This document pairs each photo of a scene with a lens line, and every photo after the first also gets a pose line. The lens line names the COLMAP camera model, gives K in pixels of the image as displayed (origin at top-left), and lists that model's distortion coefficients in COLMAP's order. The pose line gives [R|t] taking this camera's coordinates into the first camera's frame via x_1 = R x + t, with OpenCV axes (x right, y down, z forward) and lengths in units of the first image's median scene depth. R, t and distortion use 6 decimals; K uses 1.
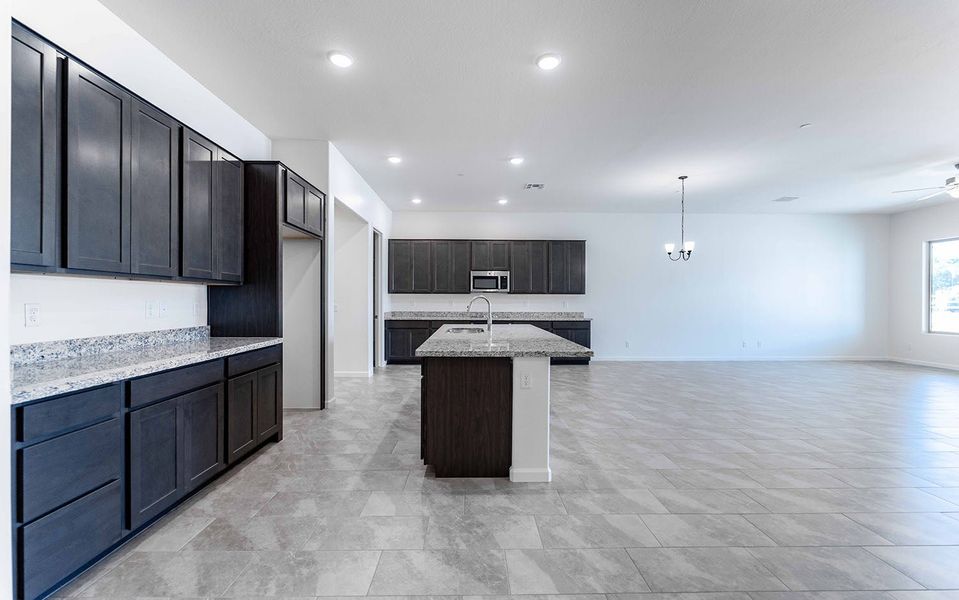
lens RADIAL K [[388.4, 0, 477.8], [0, 388.4, 302.9], [0, 0, 1]] dist [-0.000583, -0.000109]
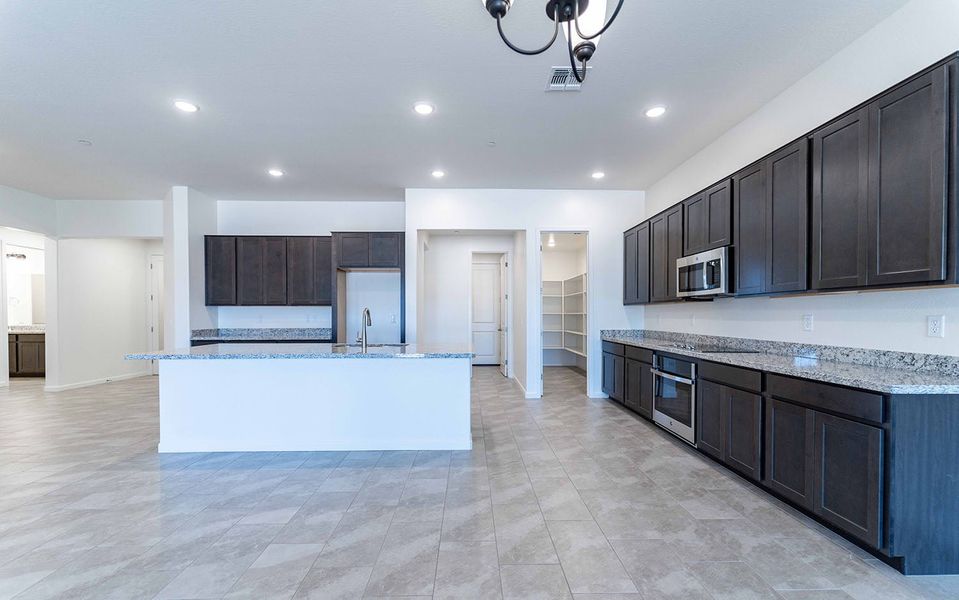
lens RADIAL K [[388.0, 0, 478.8], [0, 388.0, 320.5], [0, 0, 1]] dist [-0.000508, -0.000144]
pose [[0.003035, 0.008427, -0.999960, 0.519497], [-0.007848, 0.999934, 0.008403, 0.000634], [0.999965, 0.007822, 0.003101, 0.724519]]
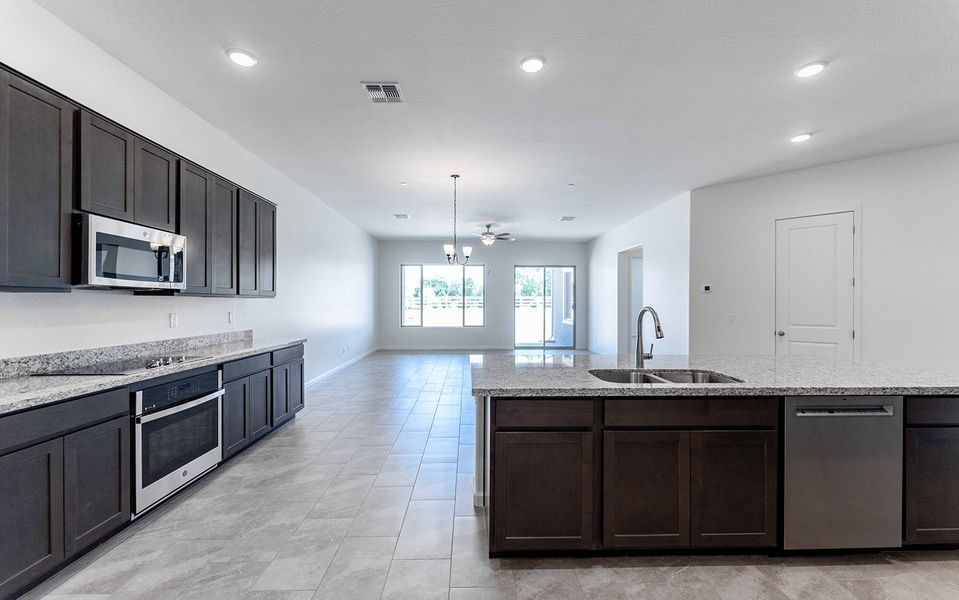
lens RADIAL K [[388.4, 0, 477.8], [0, 388.4, 302.9], [0, 0, 1]] dist [-0.000583, -0.000109]
pose [[-0.007961, -0.002351, 0.999966, -0.306907], [0.005663, 0.999981, 0.002397, -0.014962], [-0.999952, 0.005682, -0.007947, 0.716643]]
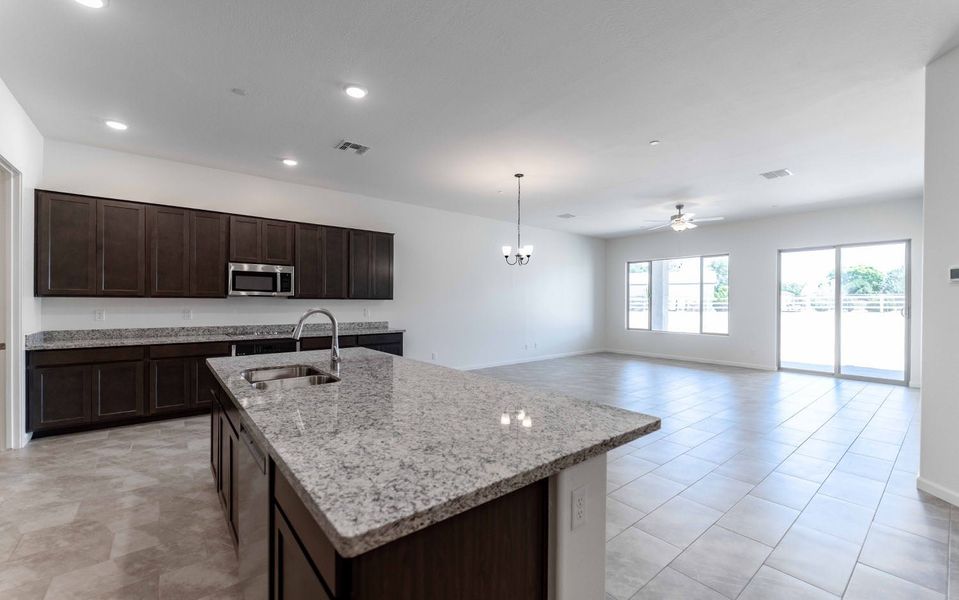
lens RADIAL K [[388.4, 0, 477.8], [0, 388.4, 302.9], [0, 0, 1]] dist [-0.000583, -0.000109]
pose [[0.788294, -0.000405, 0.615298, -0.087533], [0.002019, 0.999996, -0.001928, -0.014088], [-0.615295, 0.002762, 0.788292, 0.250525]]
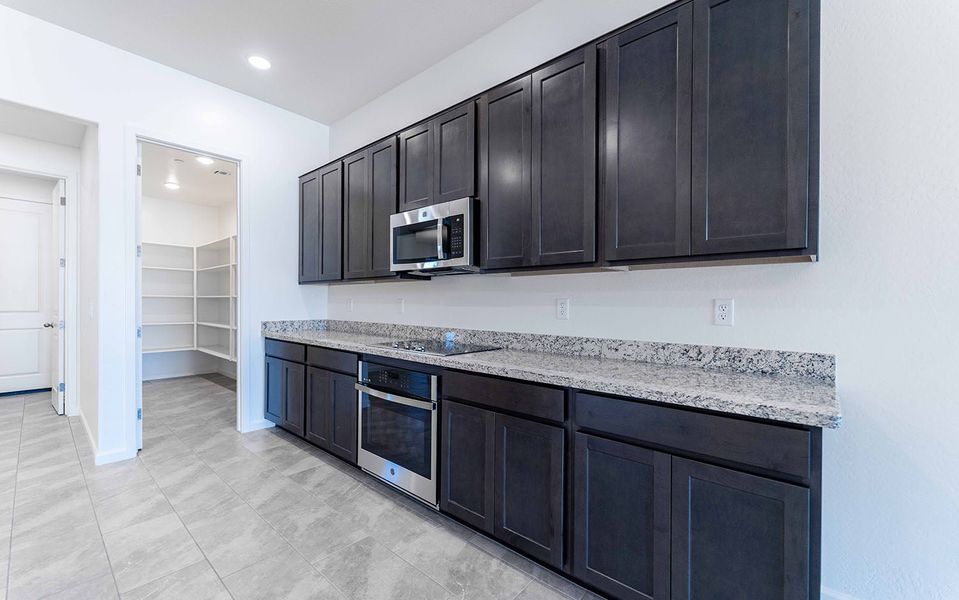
lens RADIAL K [[388.4, 0, 477.8], [0, 388.4, 302.9], [0, 0, 1]] dist [-0.000583, -0.000109]
pose [[0.740953, -0.000099, -0.671557, 0.286205], [-0.008511, 0.999918, -0.009538, 0.002546], [0.671503, 0.012783, 0.740892, 0.787451]]
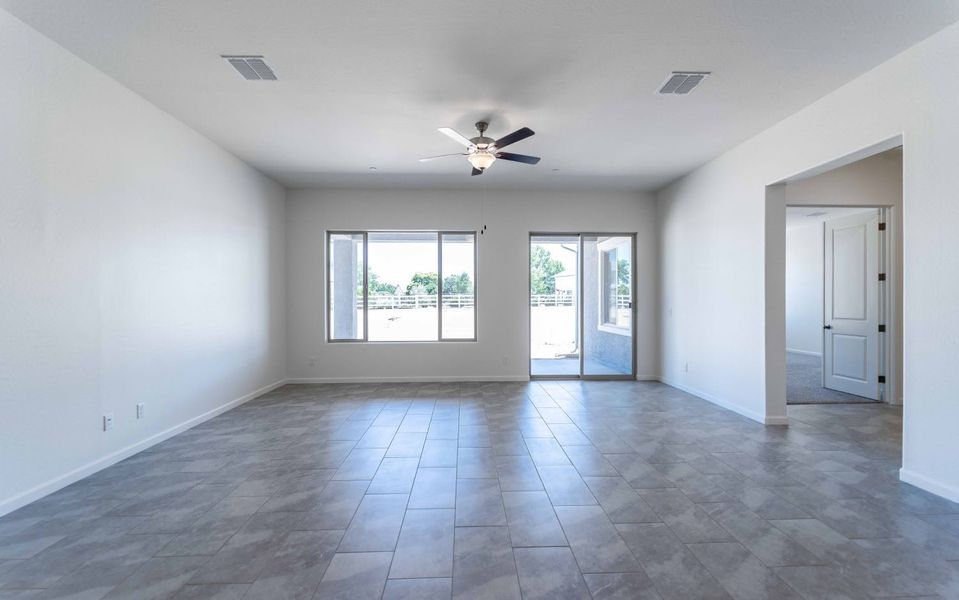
lens RADIAL K [[388.4, 0, 477.8], [0, 388.4, 302.9], [0, 0, 1]] dist [-0.000583, -0.000109]
pose [[-0.017570, -0.005701, 0.999829, 0.327513], [0.009539, 0.999937, 0.005869, -0.007748], [-0.999800, 0.009641, -0.017514, 0.691744]]
